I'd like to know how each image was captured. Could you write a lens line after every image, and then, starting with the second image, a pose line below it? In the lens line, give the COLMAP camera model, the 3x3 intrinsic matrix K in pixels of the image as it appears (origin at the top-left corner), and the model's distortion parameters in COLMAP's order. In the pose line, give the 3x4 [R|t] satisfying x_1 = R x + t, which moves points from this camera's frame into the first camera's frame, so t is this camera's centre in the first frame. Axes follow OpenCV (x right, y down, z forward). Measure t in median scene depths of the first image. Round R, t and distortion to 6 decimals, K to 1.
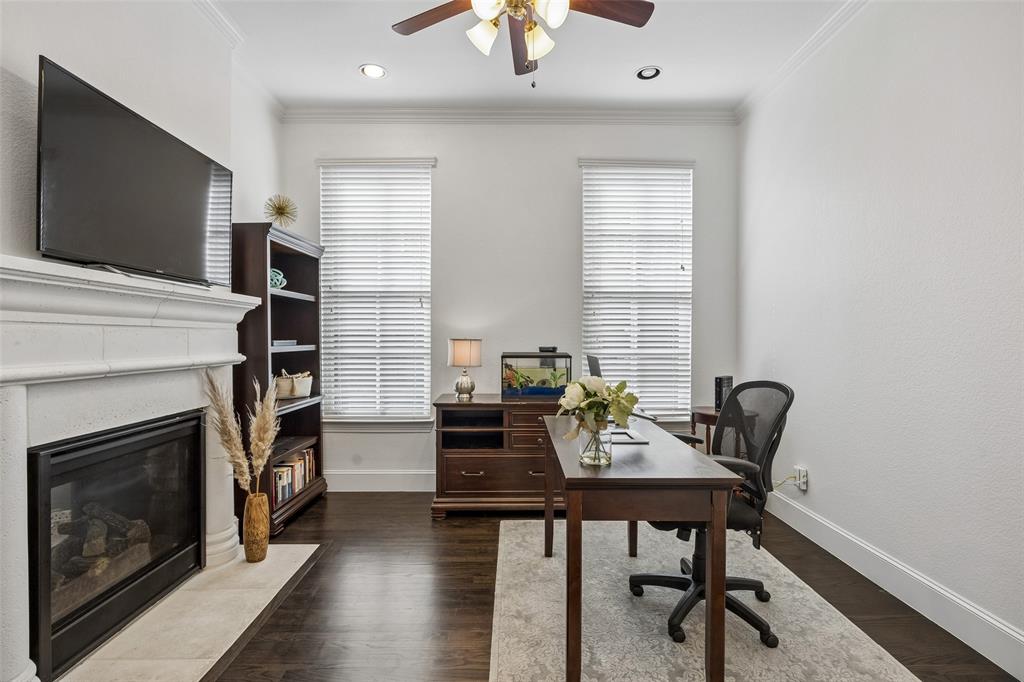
lens RADIAL K [[473.2, 0, 521.1], [0, 473.2, 338.3], [0, 0, 1]] dist [-0.010875, -0.001346]
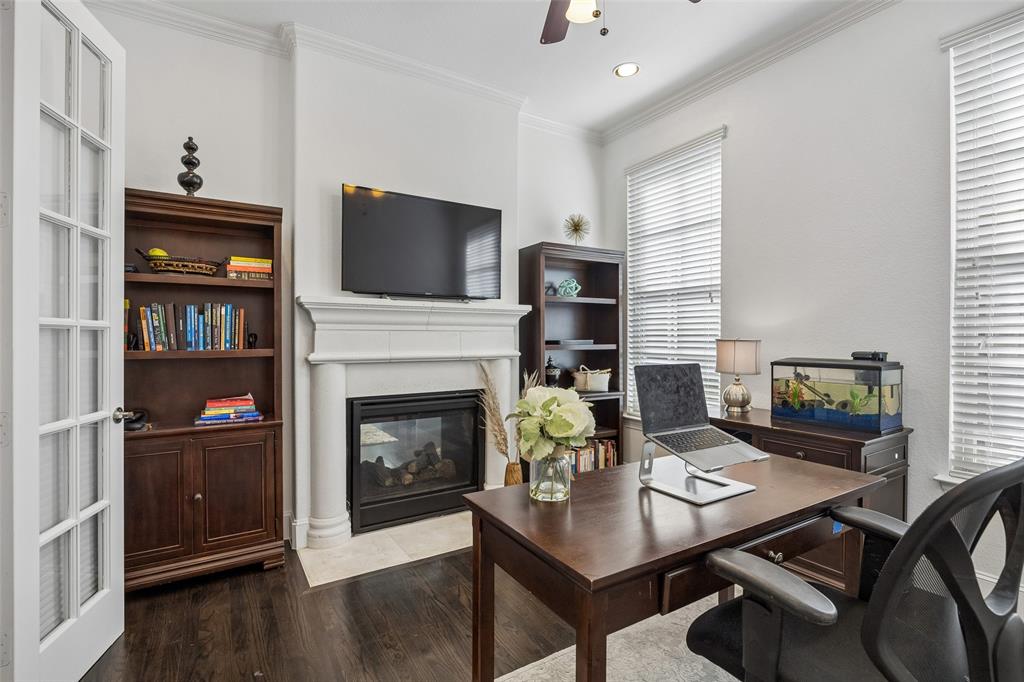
lens RADIAL K [[473.2, 0, 521.3], [0, 473.2, 340.2], [0, 0, 1]] dist [-0.010875, -0.001346]
pose [[0.523164, 0.006257, -0.852209, 0.368384], [-0.001216, 0.999978, 0.006595, -0.002492], [0.852231, -0.002414, 0.523159, 0.253757]]
